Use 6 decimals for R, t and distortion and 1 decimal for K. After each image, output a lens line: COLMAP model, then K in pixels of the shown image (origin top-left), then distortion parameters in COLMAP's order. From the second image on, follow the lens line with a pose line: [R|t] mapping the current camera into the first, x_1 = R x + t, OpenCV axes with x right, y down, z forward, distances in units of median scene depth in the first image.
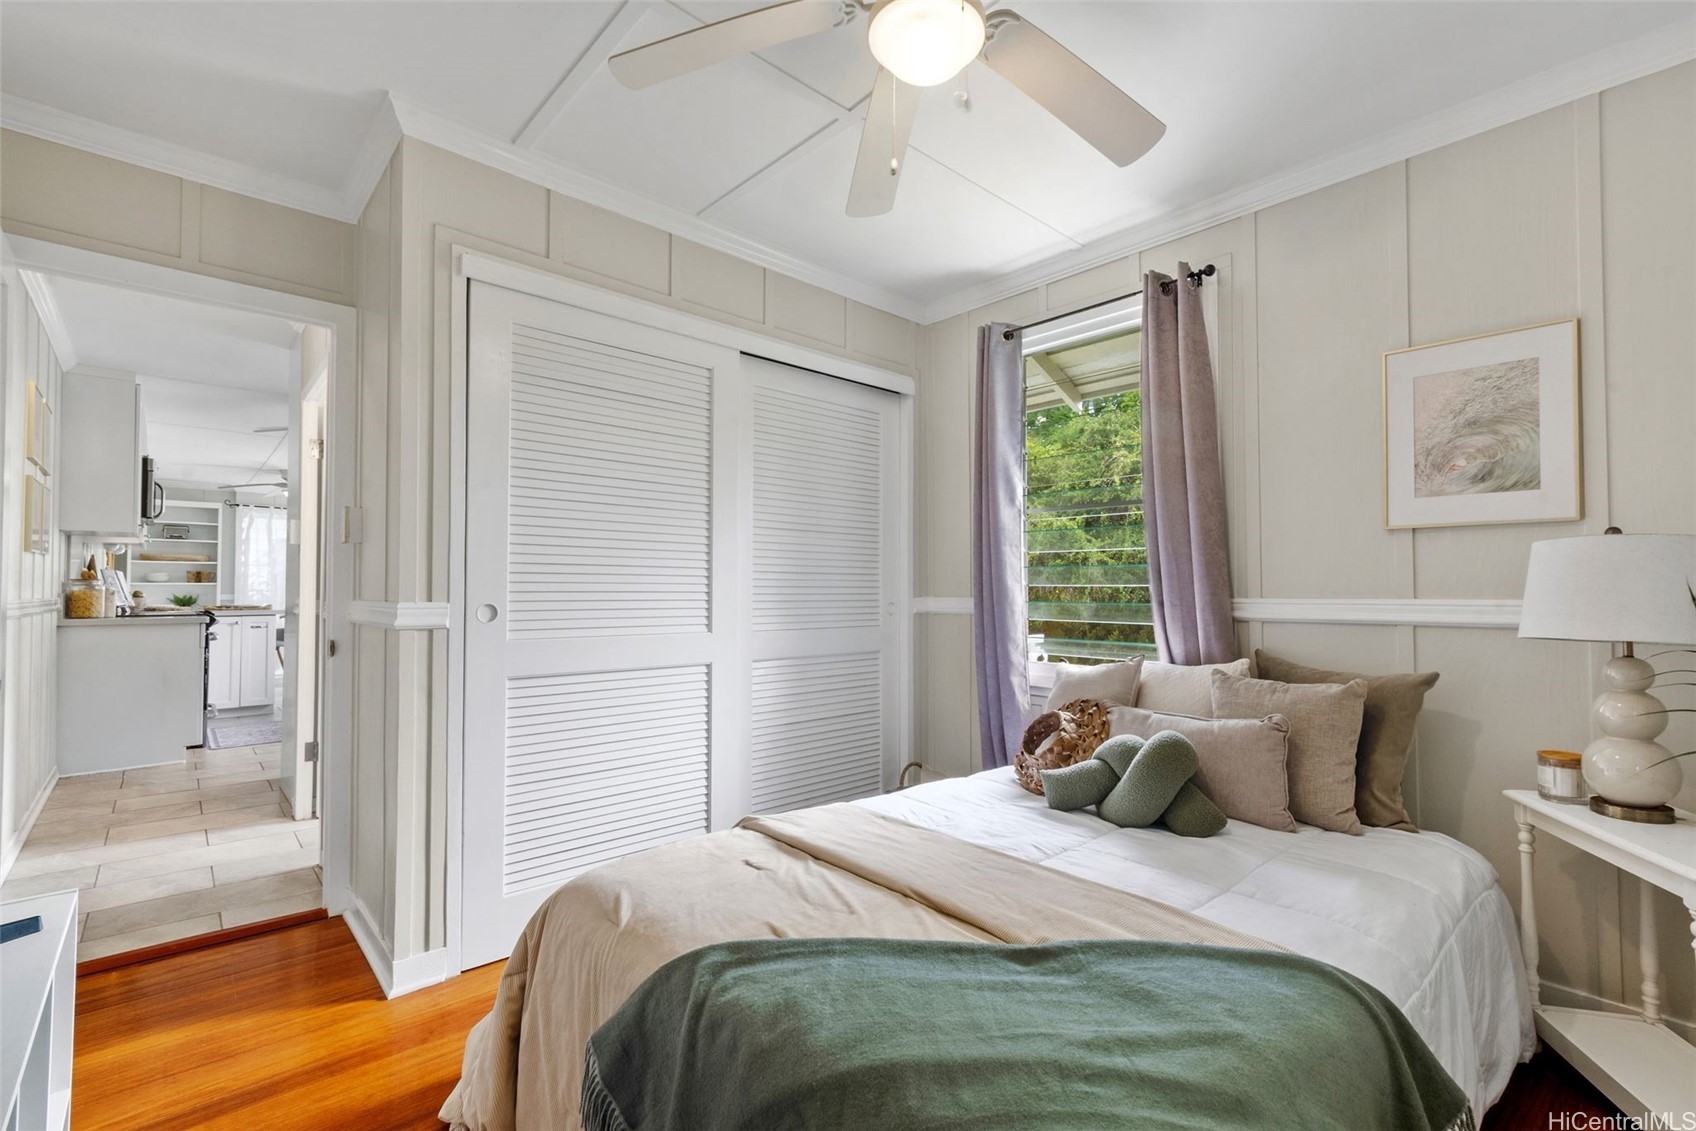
lens RADIAL K [[745.9, 0, 848.7], [0, 745.9, 569.1], [0, 0, 1]] dist [0.000088, 0.000023]
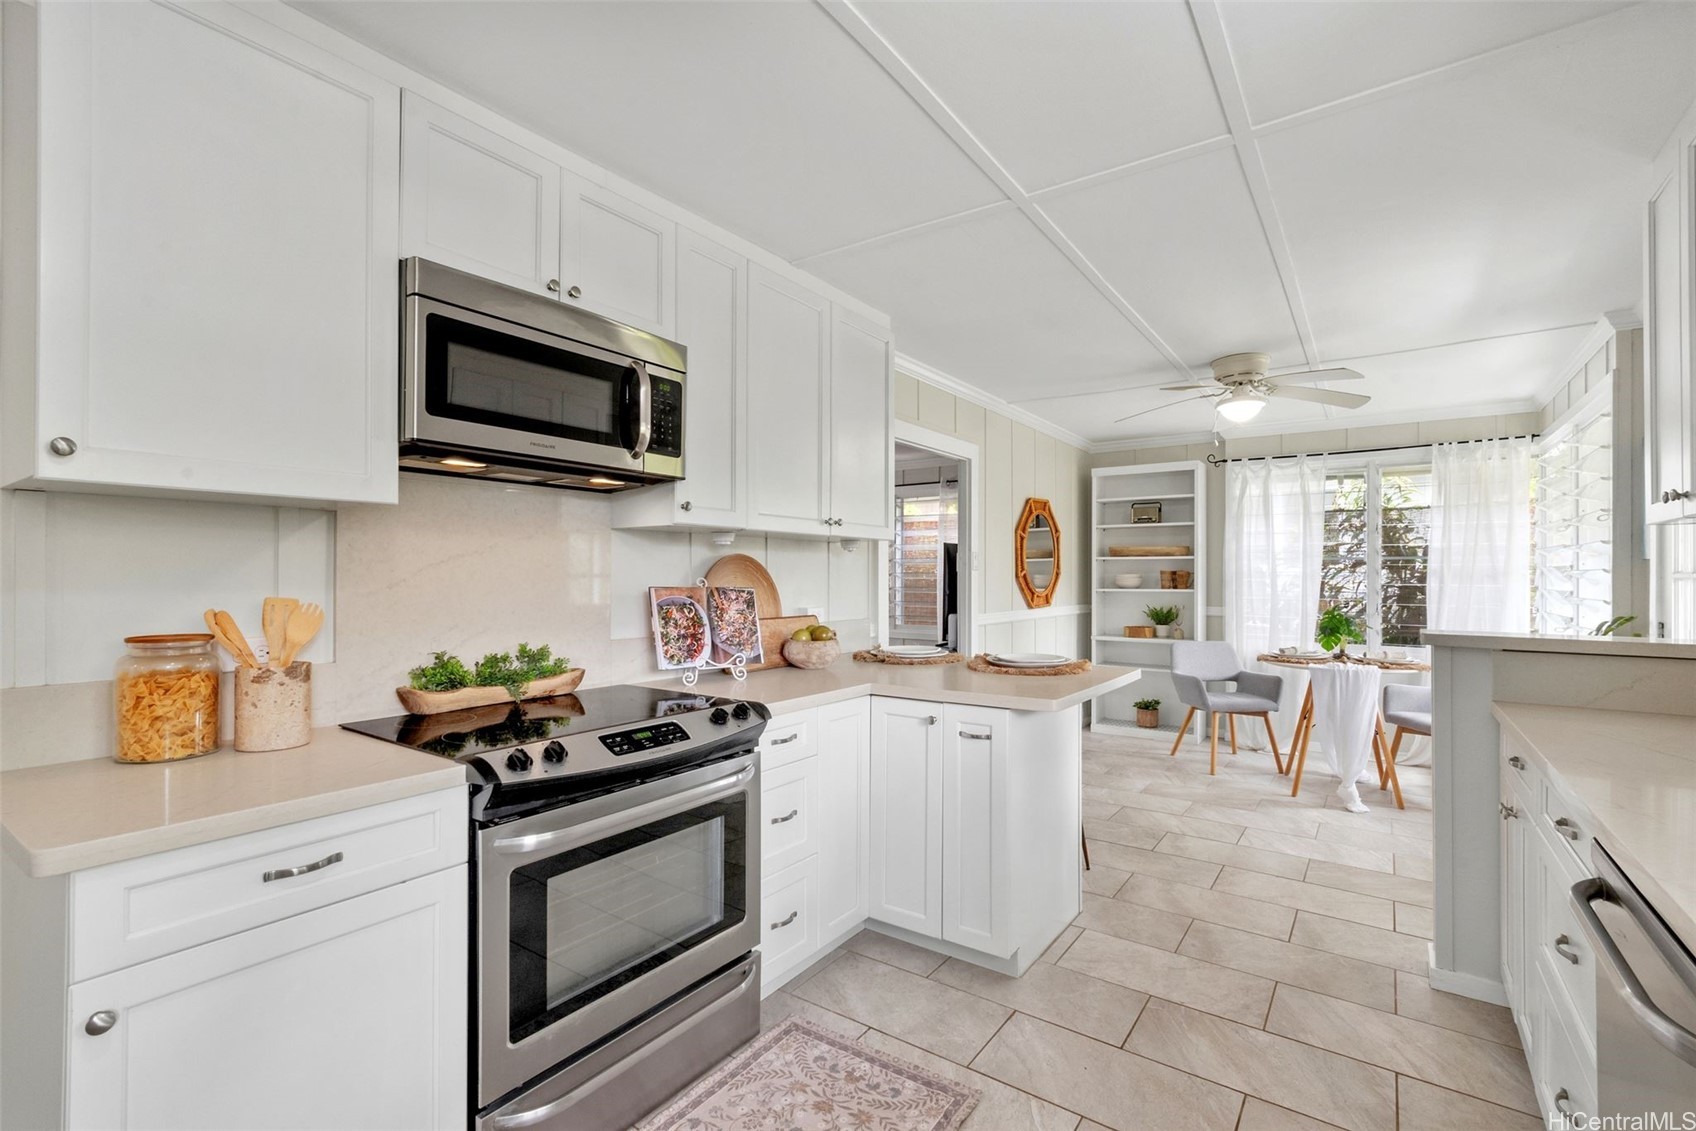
lens RADIAL K [[745.9, 0, 849.8], [0, 745.9, 574.3], [0, 0, 1]] dist [0.000088, 0.000023]
pose [[0.205611, -0.008328, -0.978598, -0.299452], [0.020820, 0.999775, -0.004134, 0.002512], [0.978412, -0.019524, 0.205738, 0.593784]]
